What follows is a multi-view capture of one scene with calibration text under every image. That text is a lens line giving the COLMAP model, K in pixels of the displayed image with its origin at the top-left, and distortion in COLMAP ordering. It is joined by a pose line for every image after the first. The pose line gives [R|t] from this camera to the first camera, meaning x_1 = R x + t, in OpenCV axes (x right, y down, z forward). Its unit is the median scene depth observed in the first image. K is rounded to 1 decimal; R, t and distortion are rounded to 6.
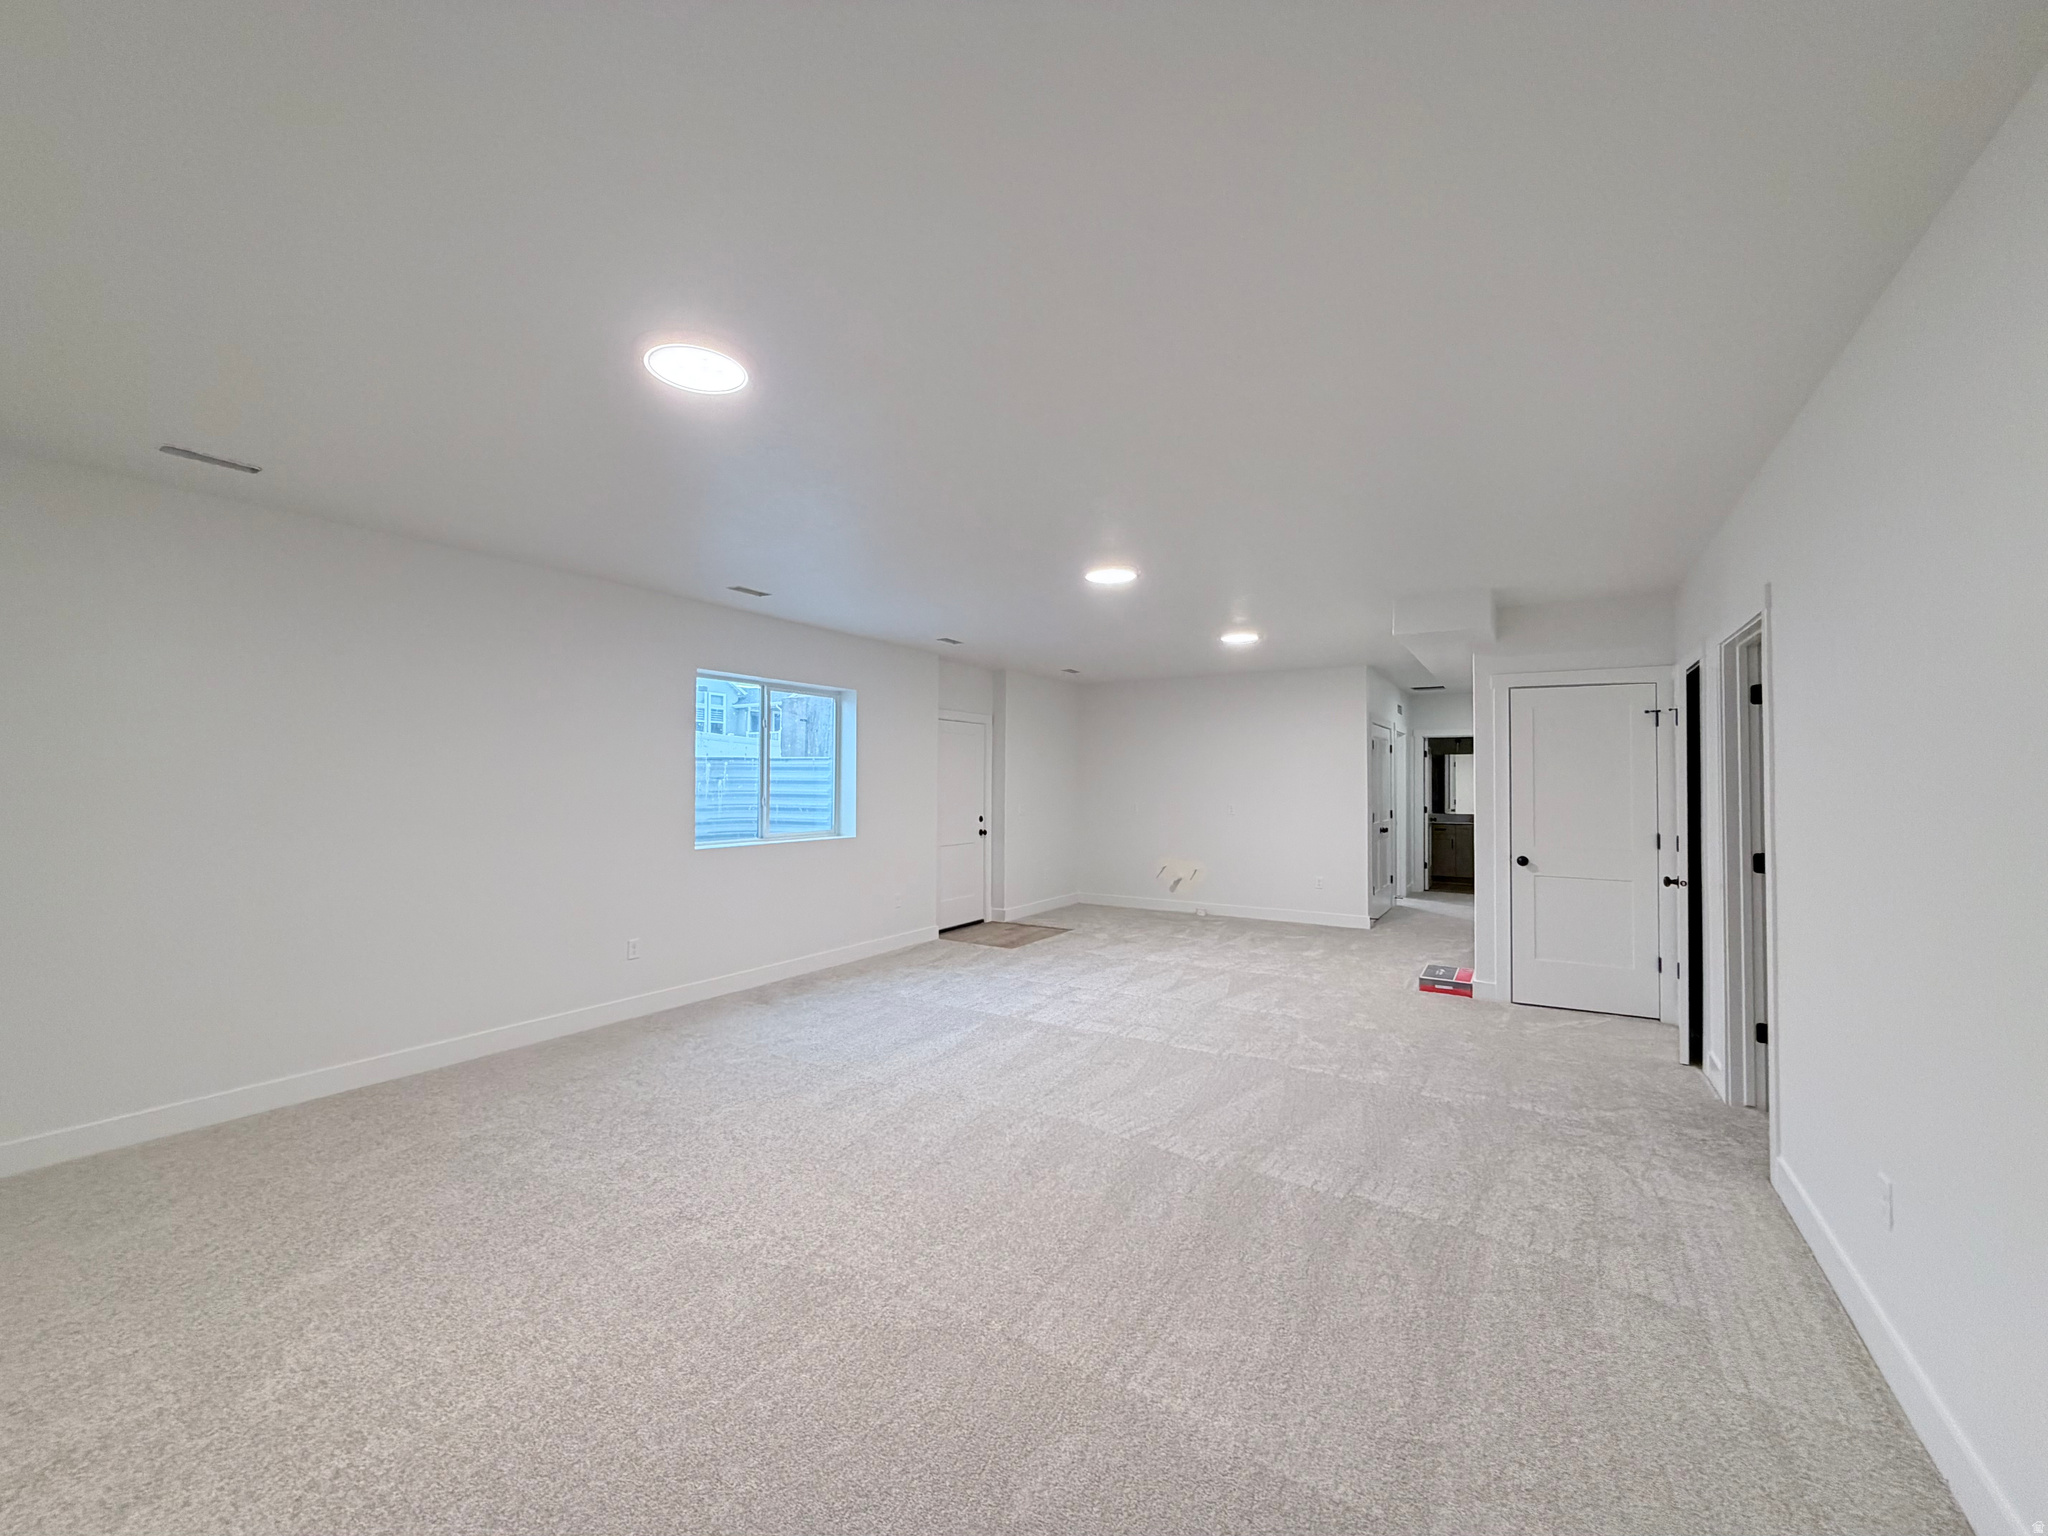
lens RADIAL K [[818.5, 0, 1021.5], [0, 818.5, 773.5], [0, 0, 1]] dist [-0.002739, -0.000214]
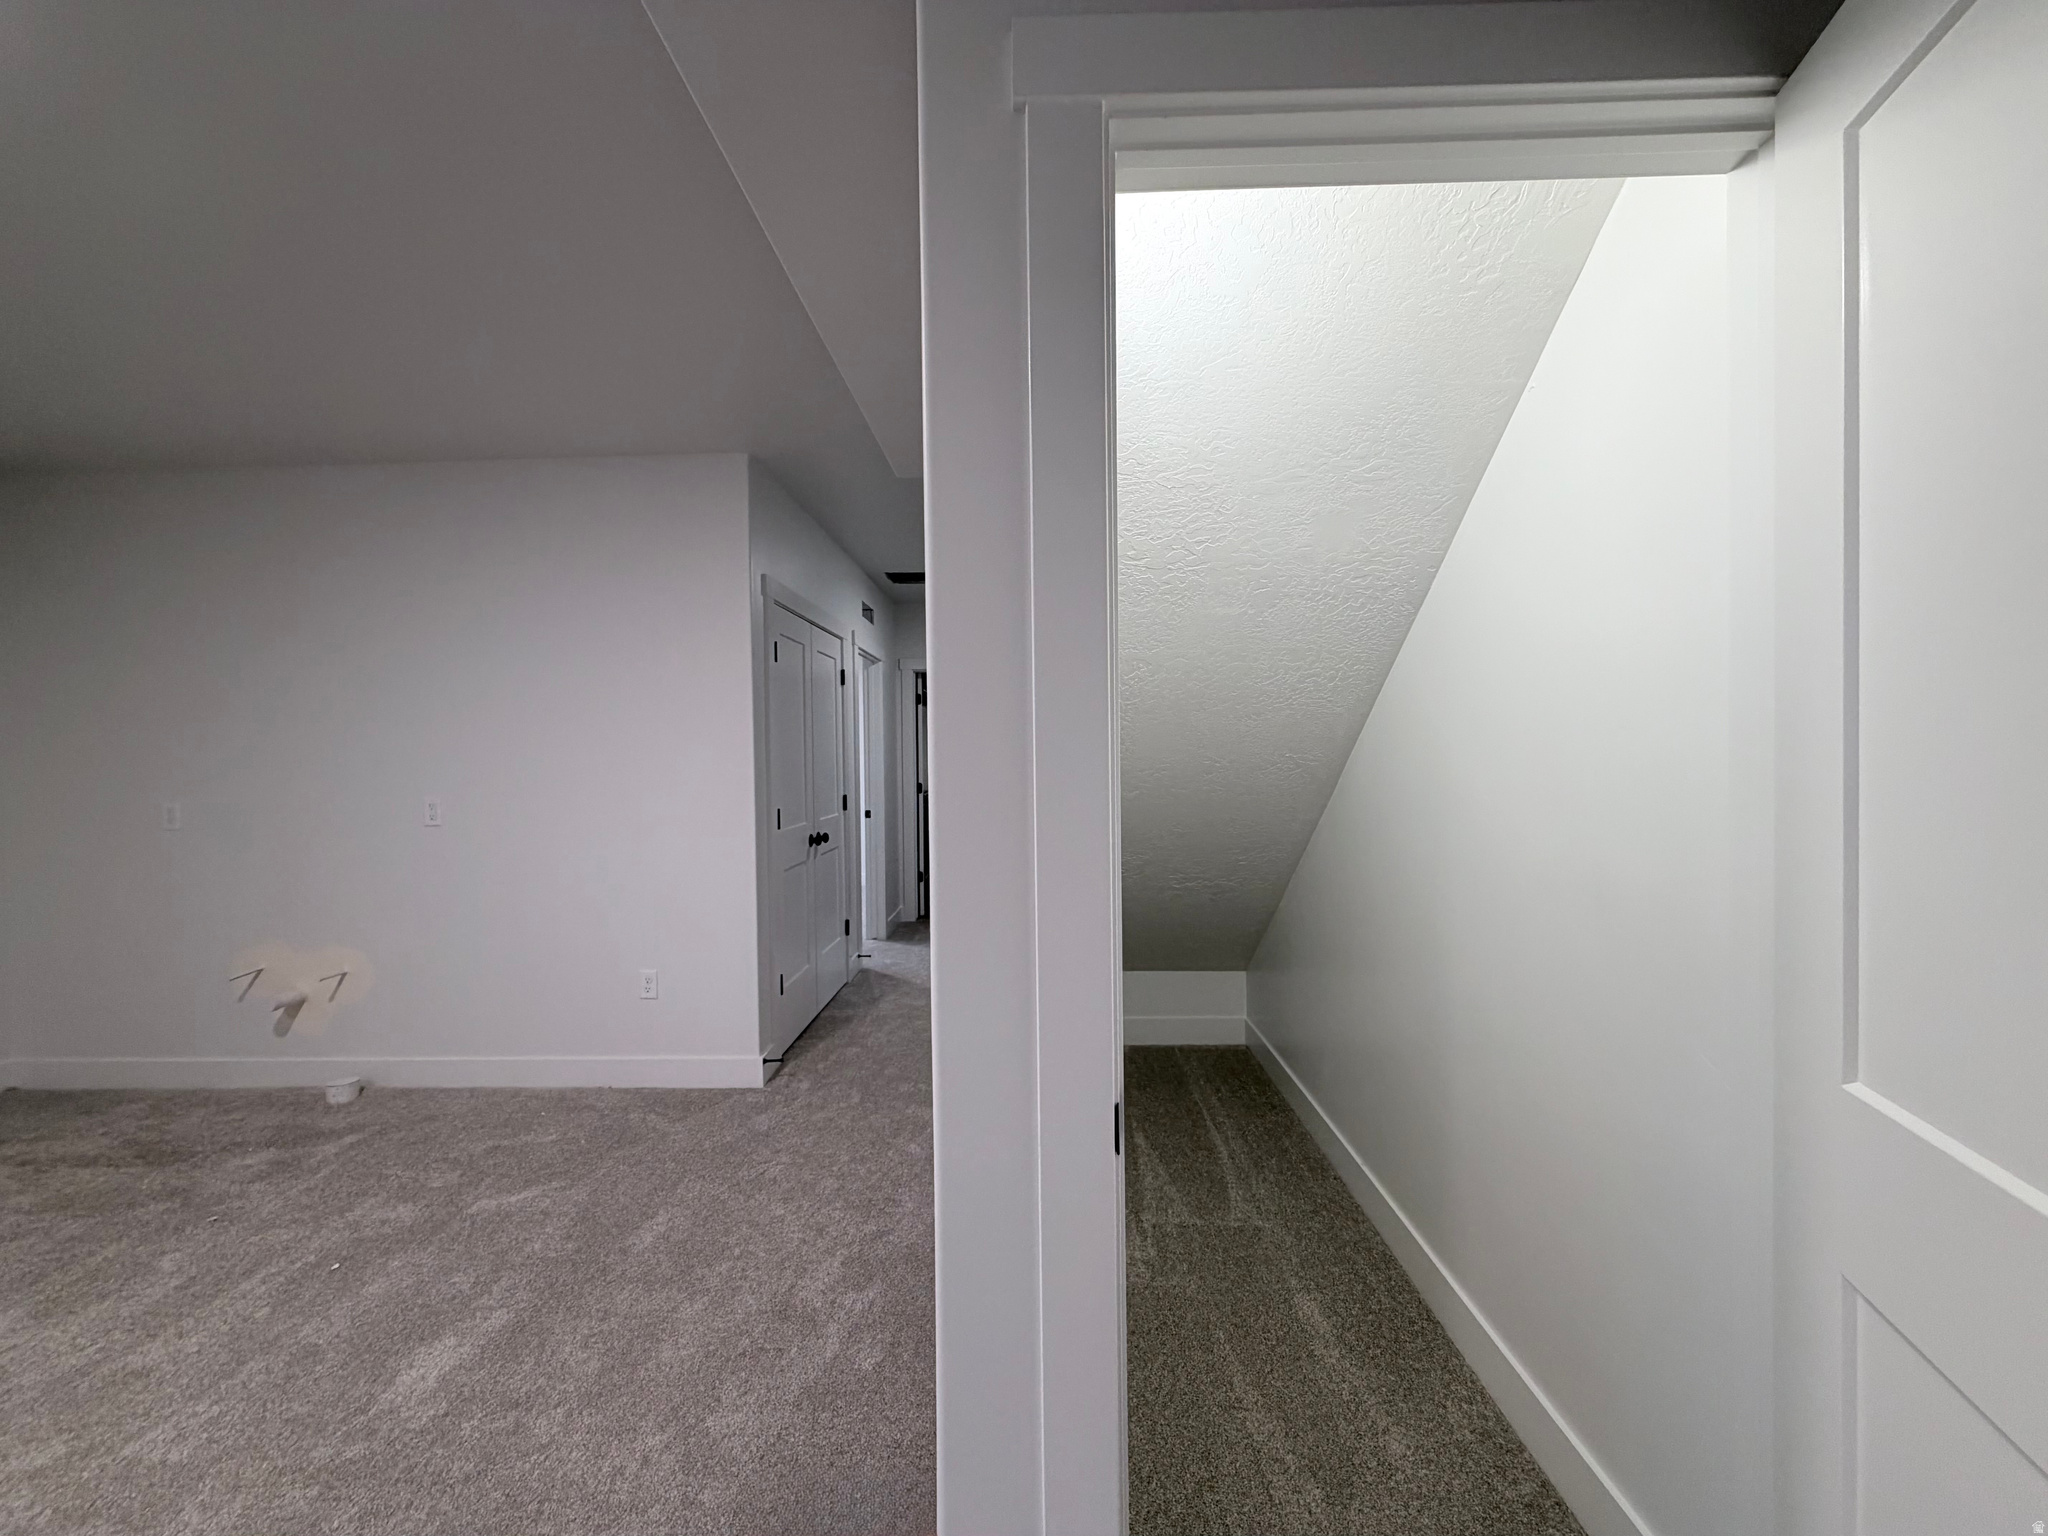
lens RADIAL K [[818.5, 0, 1023.6], [0, 818.5, 763.7], [0, 0, 1]] dist [-0.002739, -0.000214]
pose [[0.857372, -0.022164, 0.514220, 0.253771], [0.011190, 0.999639, 0.024429, 0.012750], [-0.514576, -0.015191, 0.857310, 0.445538]]
